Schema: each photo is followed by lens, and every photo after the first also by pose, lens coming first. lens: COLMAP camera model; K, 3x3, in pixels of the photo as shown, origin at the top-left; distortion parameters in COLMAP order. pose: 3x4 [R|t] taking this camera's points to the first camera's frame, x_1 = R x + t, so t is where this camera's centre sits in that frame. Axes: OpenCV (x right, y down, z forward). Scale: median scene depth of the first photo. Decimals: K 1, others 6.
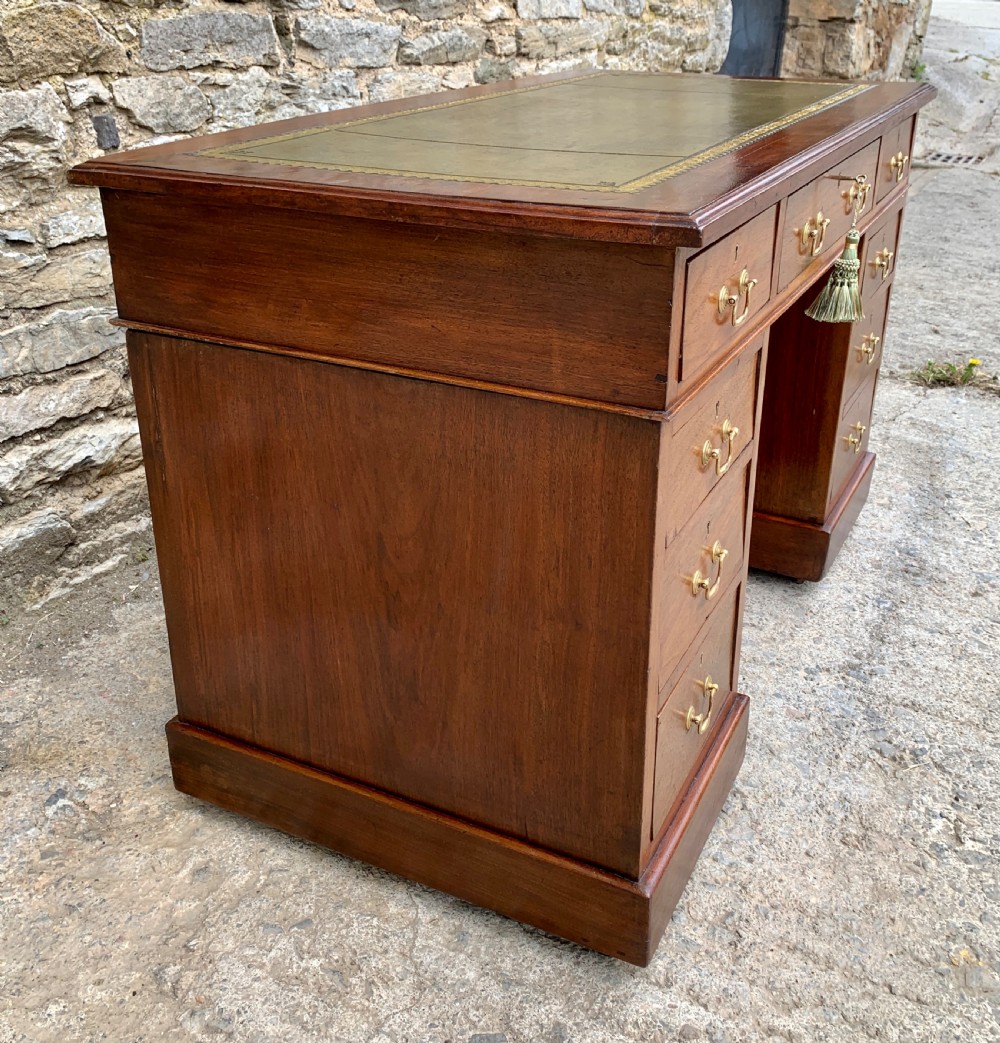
lens RADIAL K [[1120.5, 0, 511.5], [0, 1120.5, 464.5], [0, 0, 1]] dist [0.019328, 0.000000]
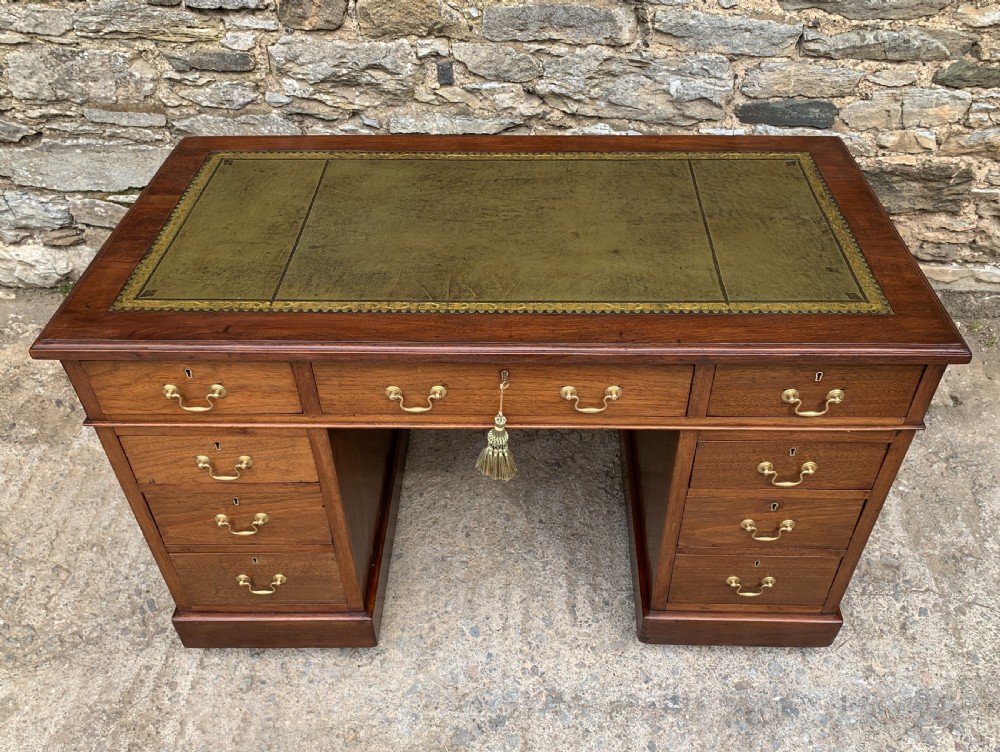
lens RADIAL K [[838.1, 0, 525.6], [0, 838.1, 371.0], [0, 0, 1]] dist [0.010275, 0.013577]
pose [[0.443626, 0.589960, -0.674643, 0.717952], [-0.359633, 0.806692, 0.468948, -0.546464], [0.820890, 0.034586, 0.570038, 0.437271]]
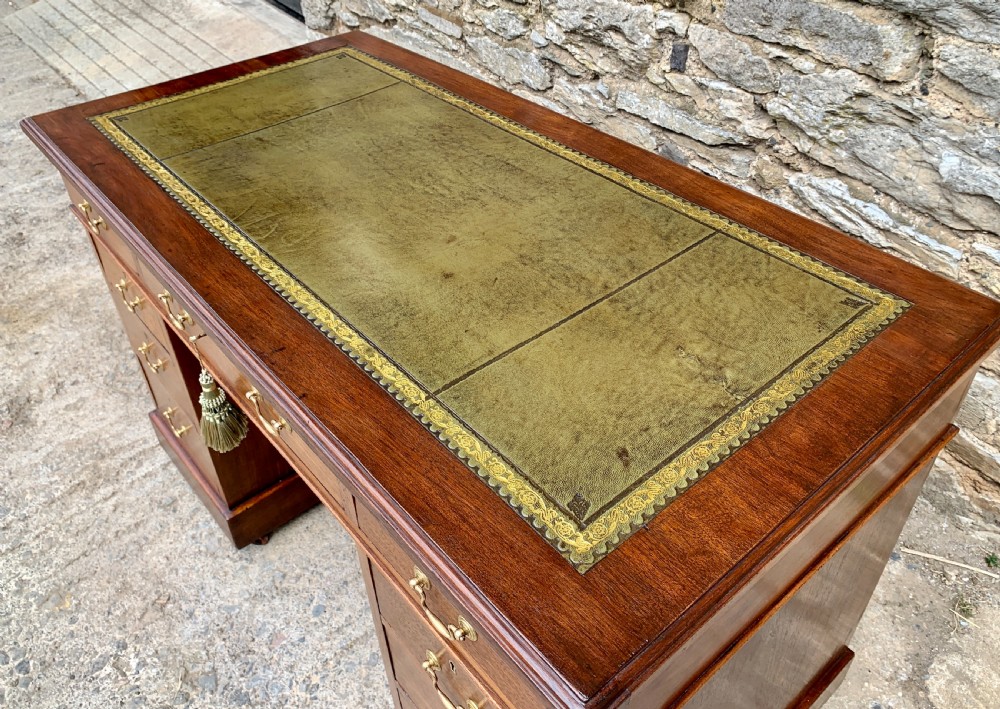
lens RADIAL K [[789.2, 0, 487.2], [0, 789.2, 323.3], [0, 0, 1]] dist [0.011088, 0.000746]
pose [[-0.394503, 0.583471, -0.709879, 0.554212], [-0.341894, 0.623868, 0.702778, -0.666797], [0.852922, 0.519952, -0.046632, 1.007889]]
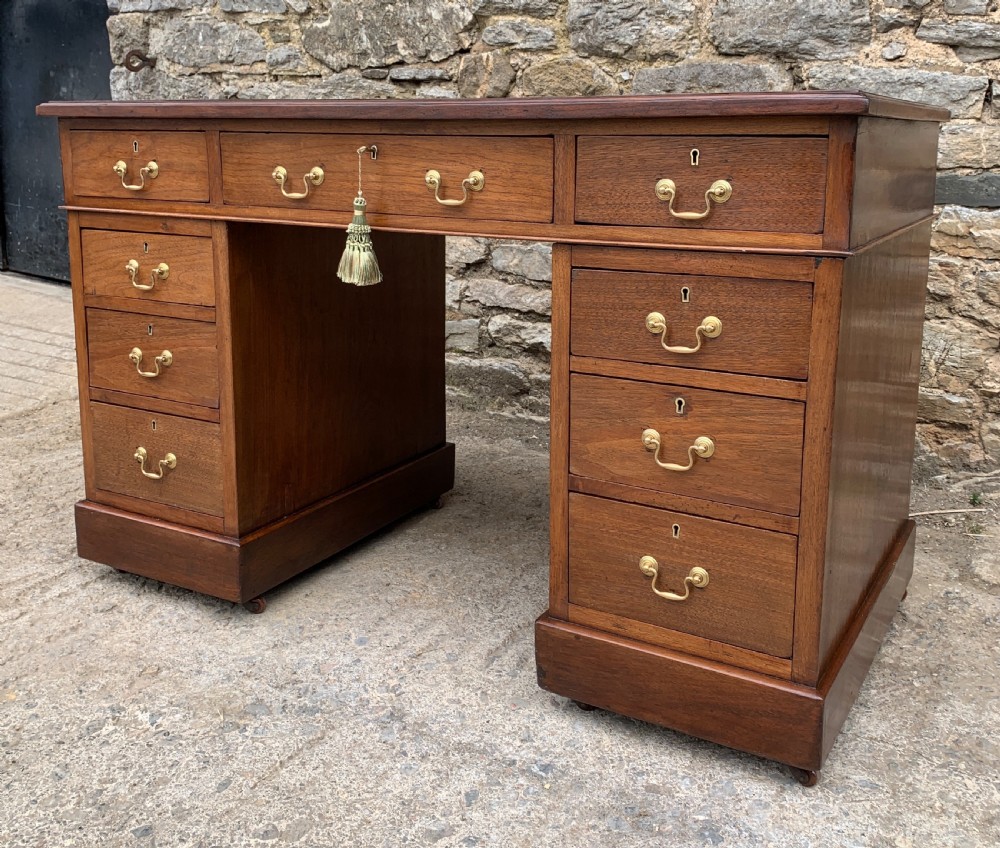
lens RADIAL K [[1034.3, 0, 514.6], [0, 1034.3, 343.1], [0, 0, 1]] dist [0.019436, 0.000000]
pose [[-0.044390, 0.192396, -0.980313, 1.055436], [-0.406315, 0.892976, 0.193654, -0.276114], [0.912654, 0.406912, 0.038534, 0.953627]]
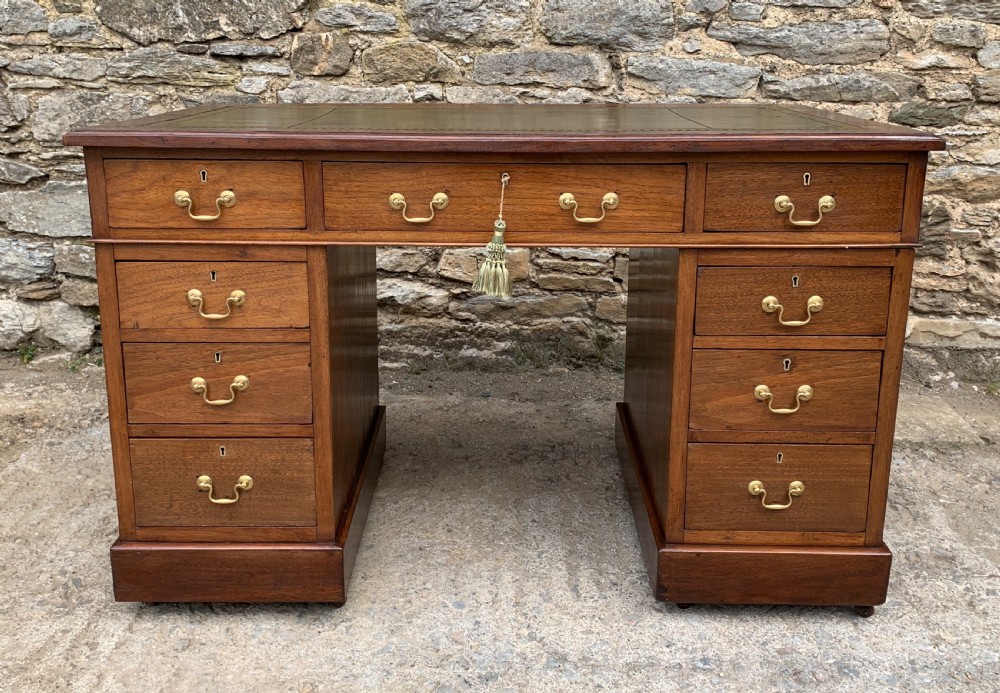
lens RADIAL K [[953.2, 0, 490.8], [0, 953.2, 279.1], [0, 0, 1]] dist [0.028940, 0.000000]
pose [[0.441676, 0.216203, -0.870734, 0.979064], [-0.362068, 0.930941, 0.047495, -0.161058], [0.820871, 0.294288, 0.489454, 0.430108]]
